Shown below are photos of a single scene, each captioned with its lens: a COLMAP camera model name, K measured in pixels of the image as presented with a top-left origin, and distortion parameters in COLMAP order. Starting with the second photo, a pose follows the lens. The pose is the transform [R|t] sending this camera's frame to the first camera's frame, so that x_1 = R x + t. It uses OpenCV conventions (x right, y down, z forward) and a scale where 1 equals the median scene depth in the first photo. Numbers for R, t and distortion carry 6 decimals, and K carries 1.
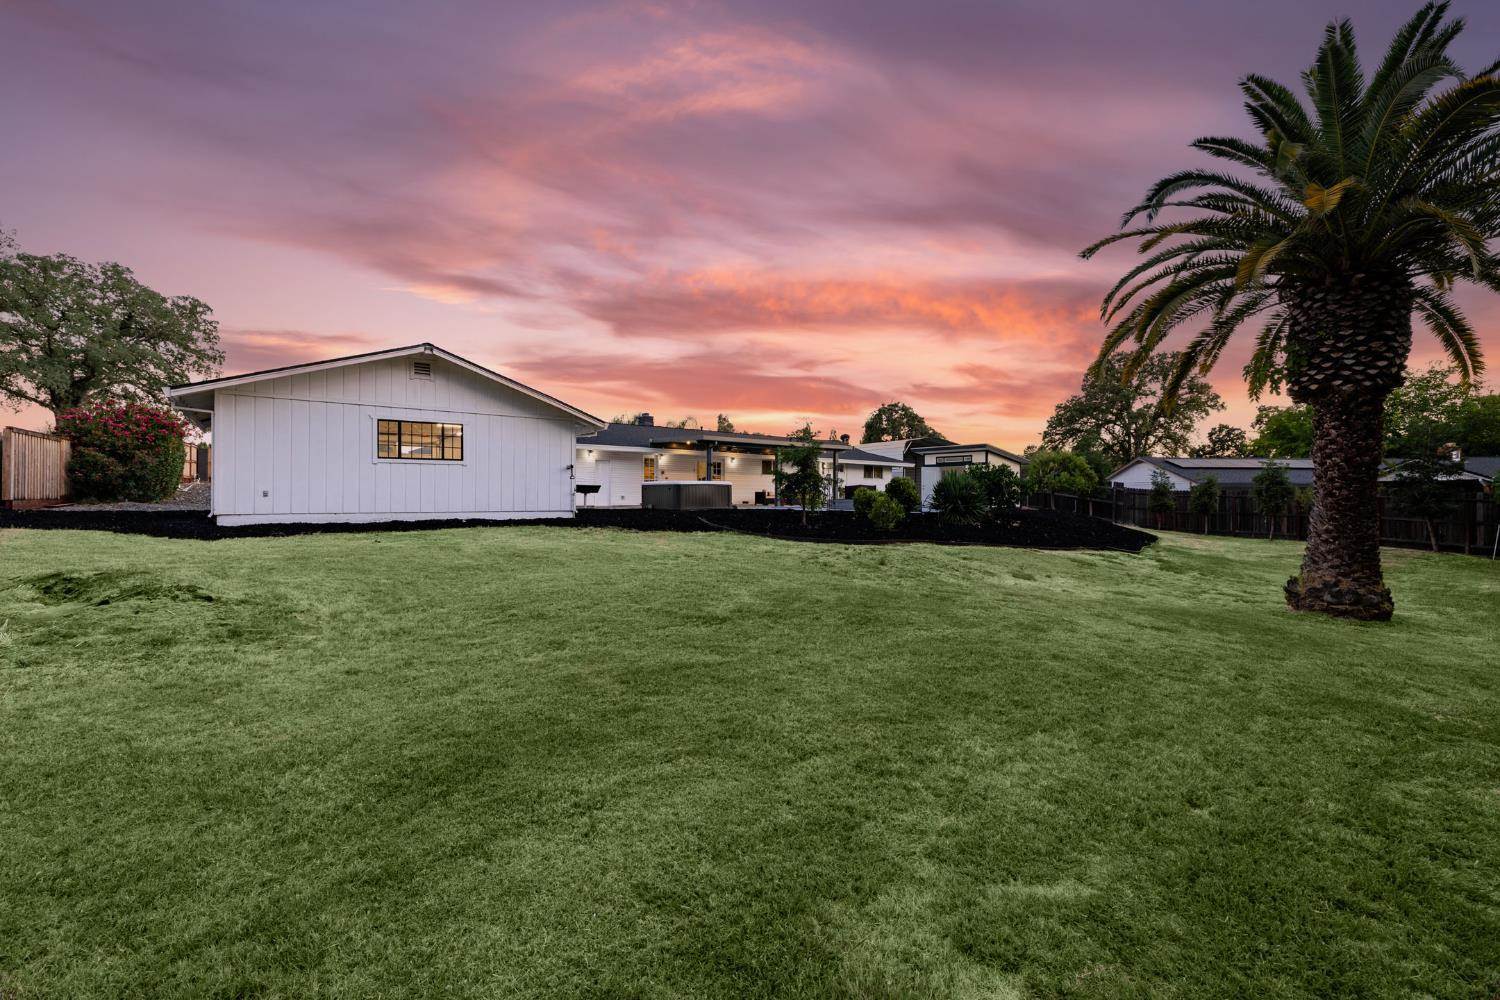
lens RADIAL K [[614.7, 0, 749.5], [0, 614.7, 501.0], [0, 0, 1]] dist [-0.002227, 0.000538]
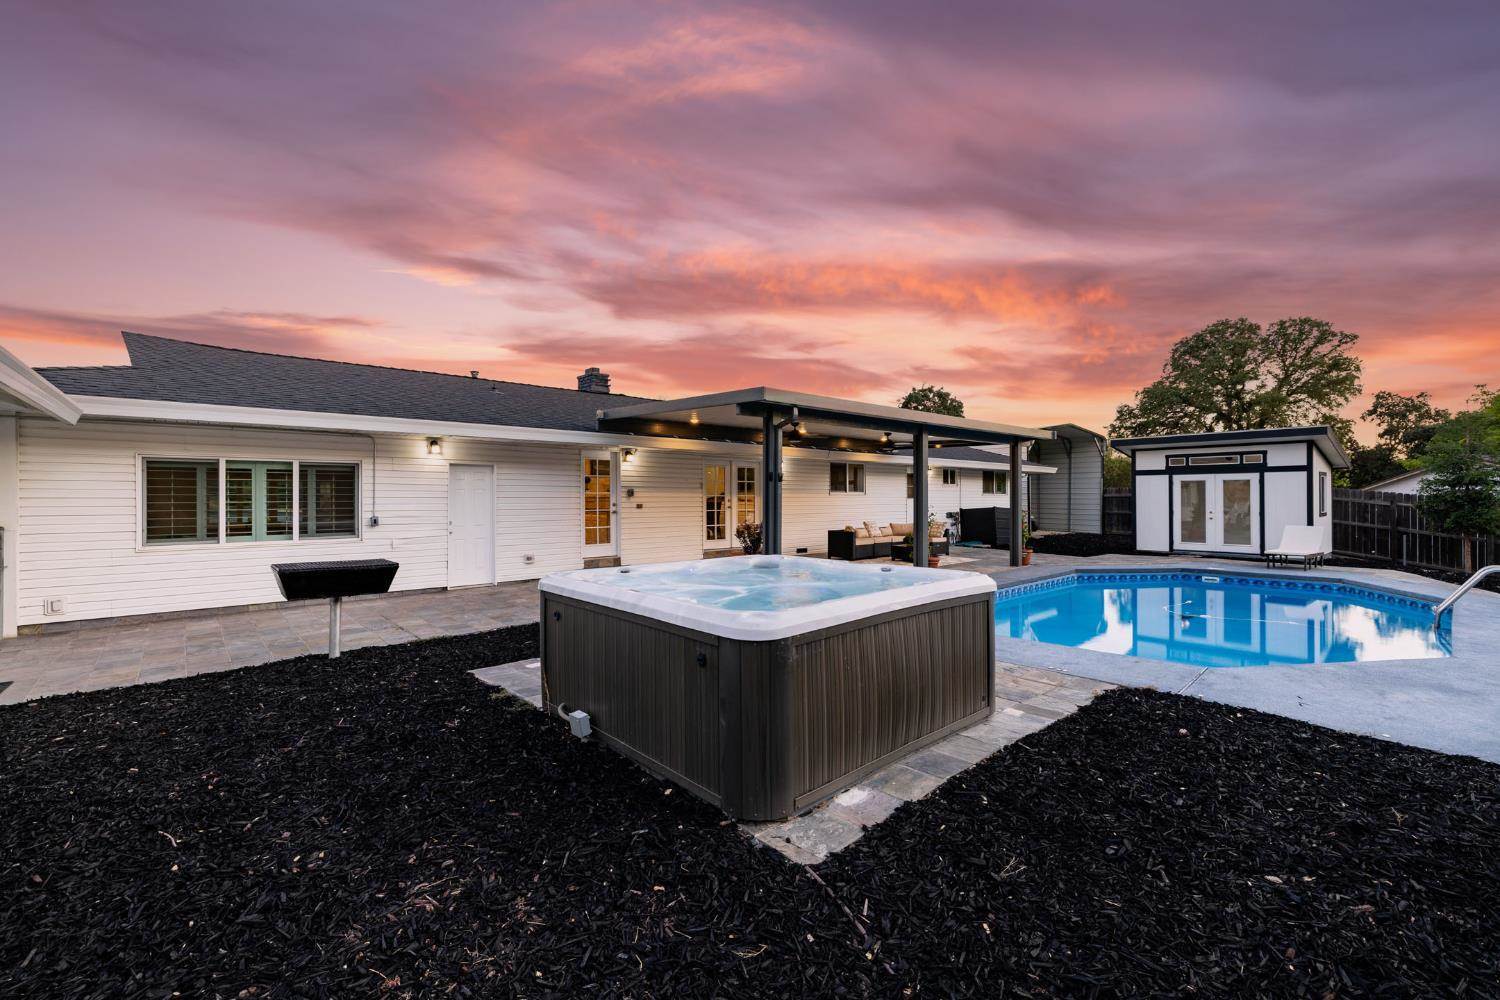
lens RADIAL K [[614.7, 0, 751.8], [0, 614.7, 500.7], [0, 0, 1]] dist [-0.002227, 0.000538]
pose [[0.998336, -0.005128, 0.057436, -0.071979], [0.005162, 0.999987, -0.000434, -0.035261], [-0.057433, 0.000730, 0.998349, 0.503327]]
